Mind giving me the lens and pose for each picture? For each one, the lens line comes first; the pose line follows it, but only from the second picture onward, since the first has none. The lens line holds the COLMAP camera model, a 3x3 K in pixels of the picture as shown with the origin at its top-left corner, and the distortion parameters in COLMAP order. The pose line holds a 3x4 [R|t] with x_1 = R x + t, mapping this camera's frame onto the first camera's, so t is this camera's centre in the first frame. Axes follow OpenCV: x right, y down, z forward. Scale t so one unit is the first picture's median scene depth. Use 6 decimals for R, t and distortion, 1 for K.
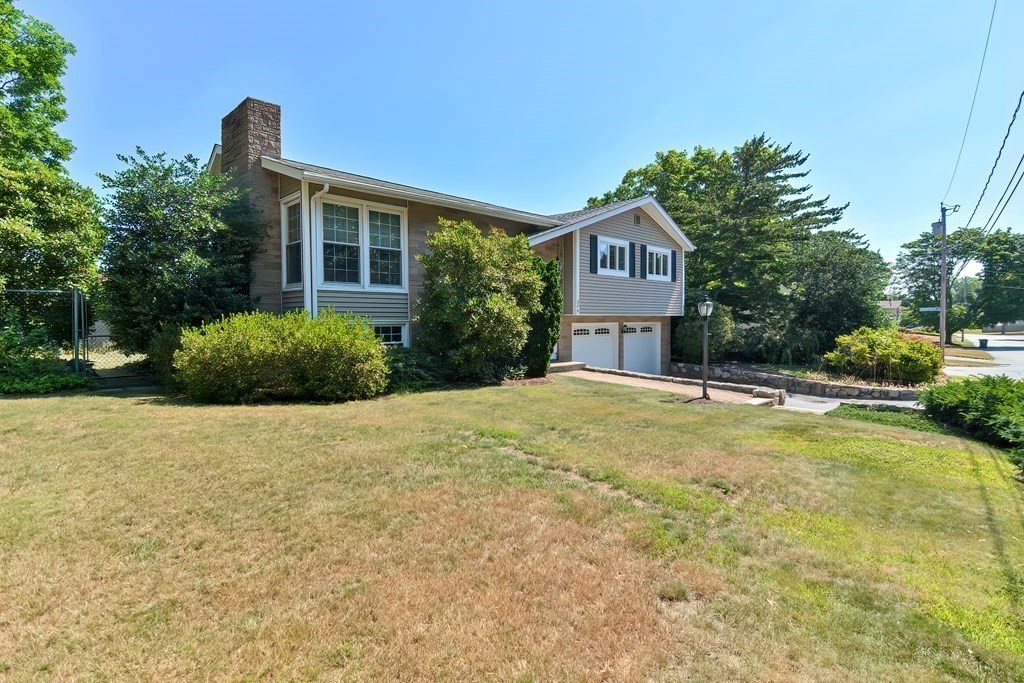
lens RADIAL K [[508.6, 0, 515.8], [0, 508.6, 333.1], [0, 0, 1]] dist [-0.003165, -0.000944]
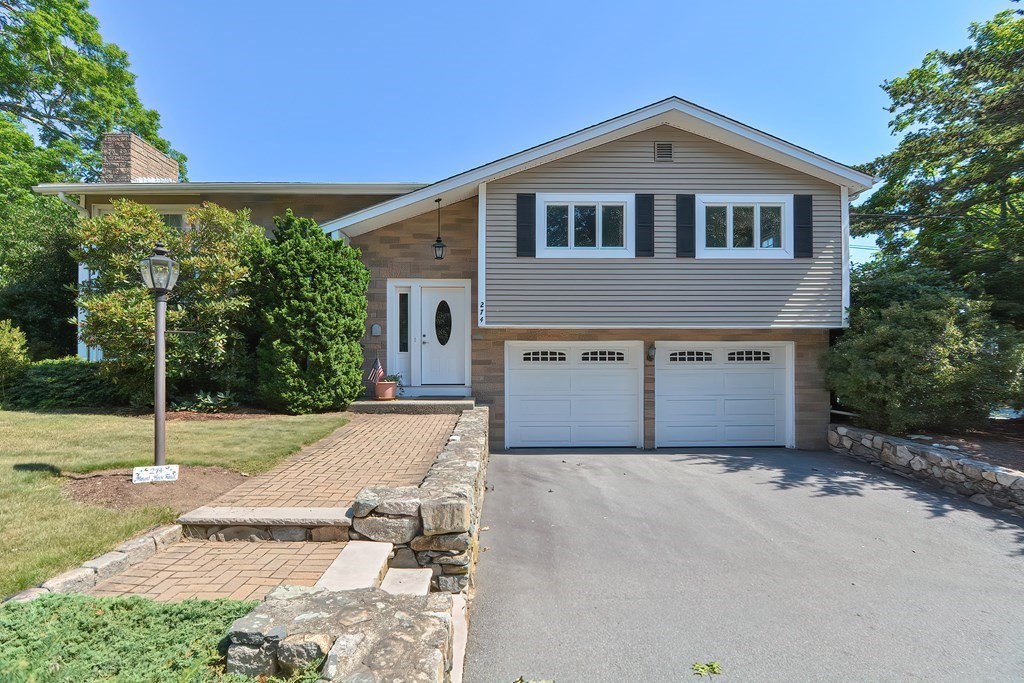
lens RADIAL K [[508.6, 0, 515.8], [0, 508.6, 333.1], [0, 0, 1]] dist [-0.003165, -0.000944]
pose [[0.733531, 0.003712, -0.679646, 0.494828], [-0.020631, 0.999646, -0.016807, -0.018018], [0.679343, 0.026350, 0.733348, 0.513322]]
